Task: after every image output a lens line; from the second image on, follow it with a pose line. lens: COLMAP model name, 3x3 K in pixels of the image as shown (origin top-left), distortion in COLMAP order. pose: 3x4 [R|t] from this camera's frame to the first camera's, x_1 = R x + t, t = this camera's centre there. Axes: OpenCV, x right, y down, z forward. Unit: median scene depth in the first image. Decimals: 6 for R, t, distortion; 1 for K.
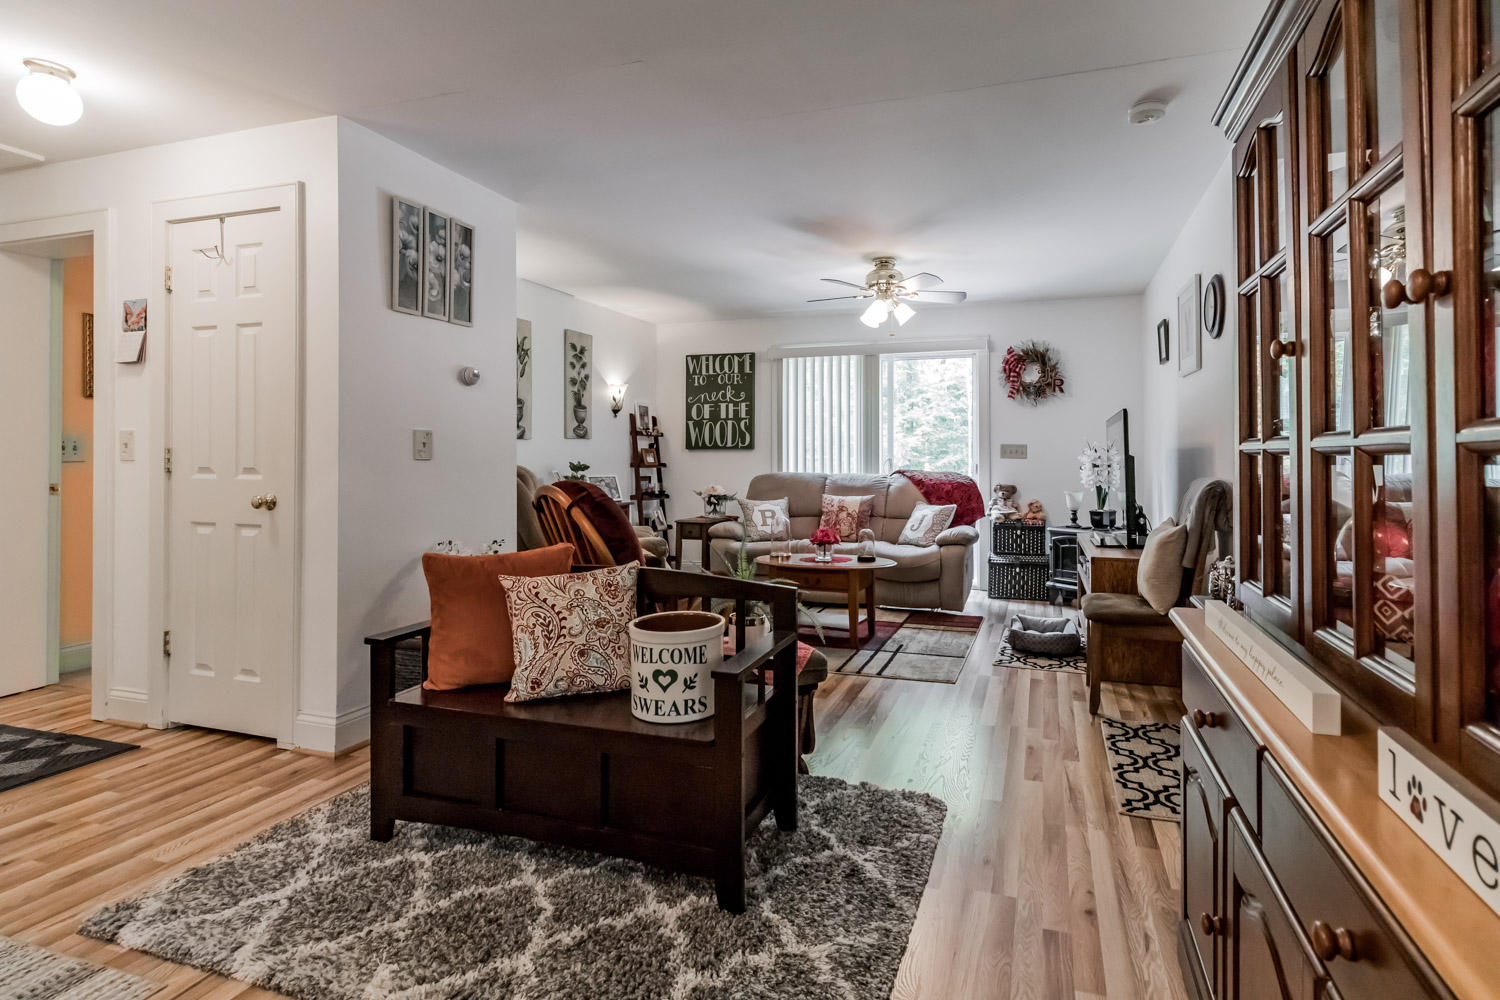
lens RADIAL K [[700.8, 0, 805.4], [0, 700.8, 450.5], [0, 0, 1]] dist [0.001889, -0.000306]
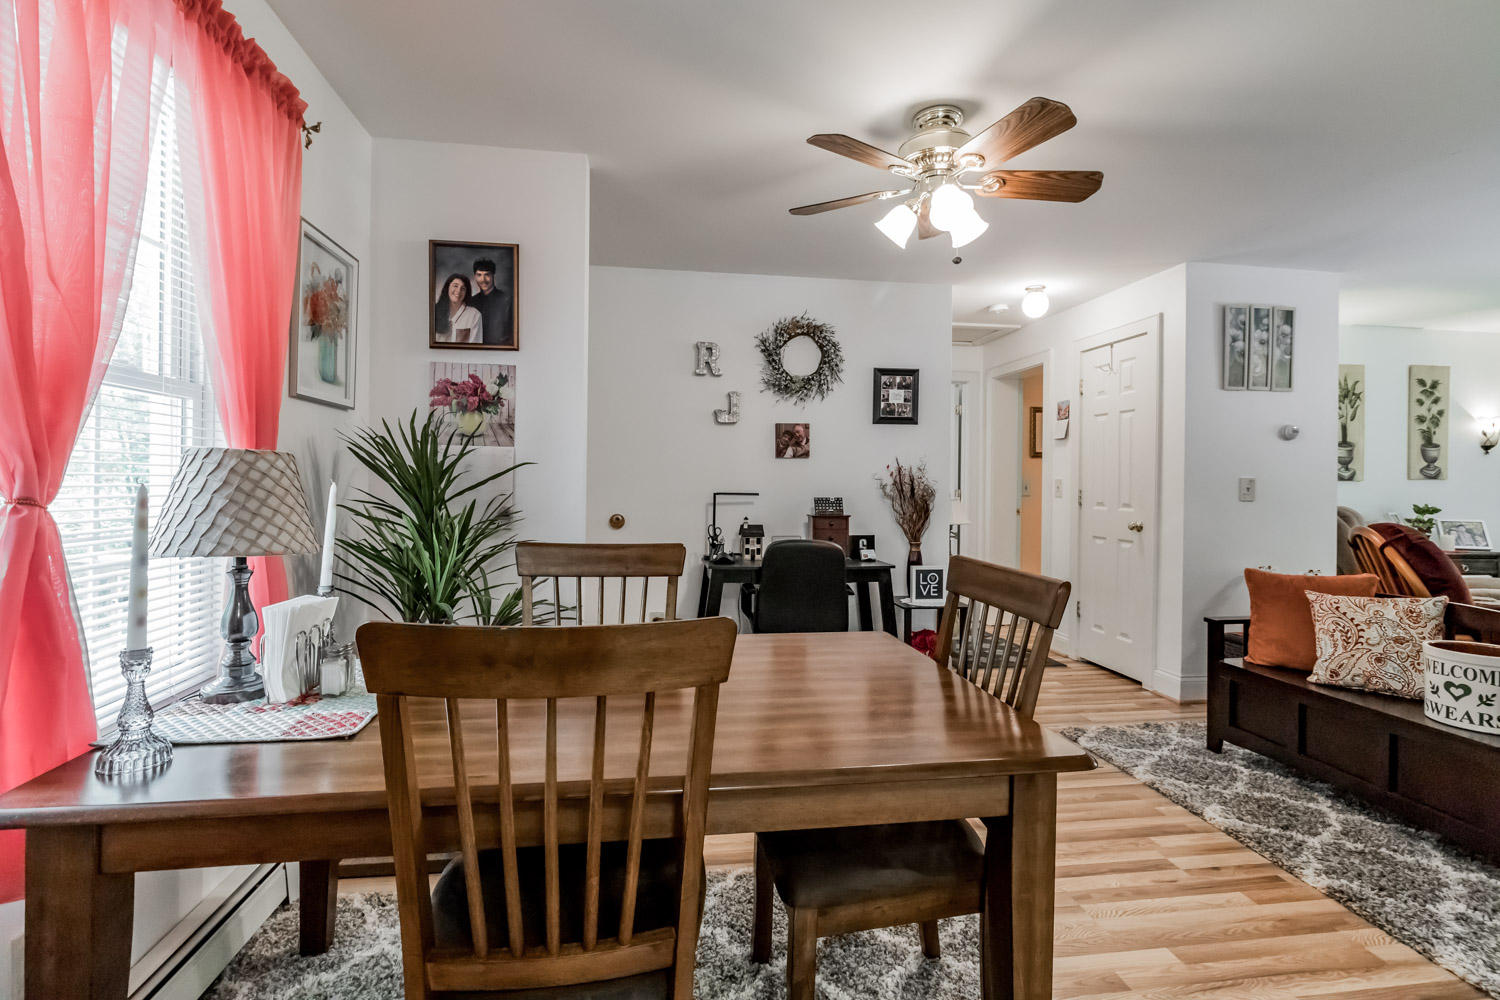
lens RADIAL K [[700.8, 0, 750.9], [0, 700.8, 489.4], [0, 0, 1]] dist [0.001889, -0.000306]
pose [[0.435613, 0.011001, -0.900067, 0.307240], [-0.002689, 0.999937, 0.010920, -0.027658], [0.900130, -0.002337, 0.435616, -0.541076]]
